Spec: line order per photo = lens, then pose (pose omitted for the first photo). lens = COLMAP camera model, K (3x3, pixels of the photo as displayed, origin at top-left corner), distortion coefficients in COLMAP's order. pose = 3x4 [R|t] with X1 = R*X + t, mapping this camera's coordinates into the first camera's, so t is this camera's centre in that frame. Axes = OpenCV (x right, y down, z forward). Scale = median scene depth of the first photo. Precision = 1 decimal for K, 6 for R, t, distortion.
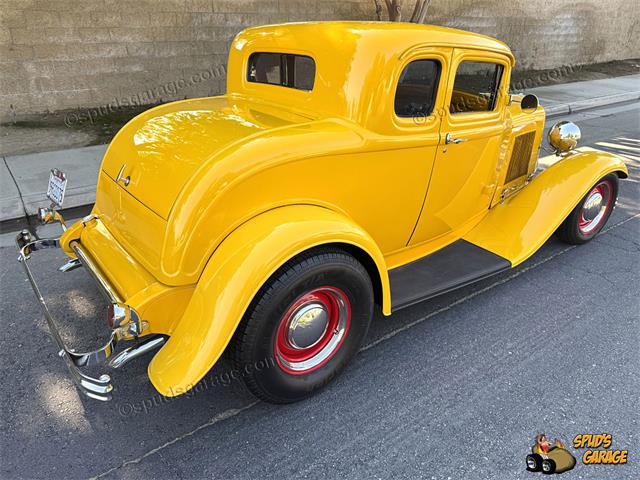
lens RADIAL K [[459.3, 0, 320.0], [0, 459.3, 240.0], [0, 0, 1]] dist [0.006790, 0.003759]
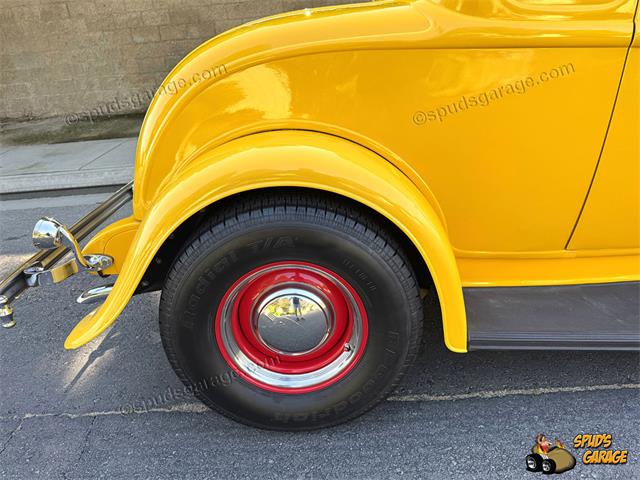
lens RADIAL K [[480.5, 0, 334.1], [0, 480.5, 224.5], [0, 0, 1]] dist [-0.002703, 0.000618]
pose [[0.803061, 0.158684, -0.574381, 0.363057], [-0.182446, 0.983077, 0.016510, 0.029816], [0.567280, 0.091535, 0.818422, 0.439543]]
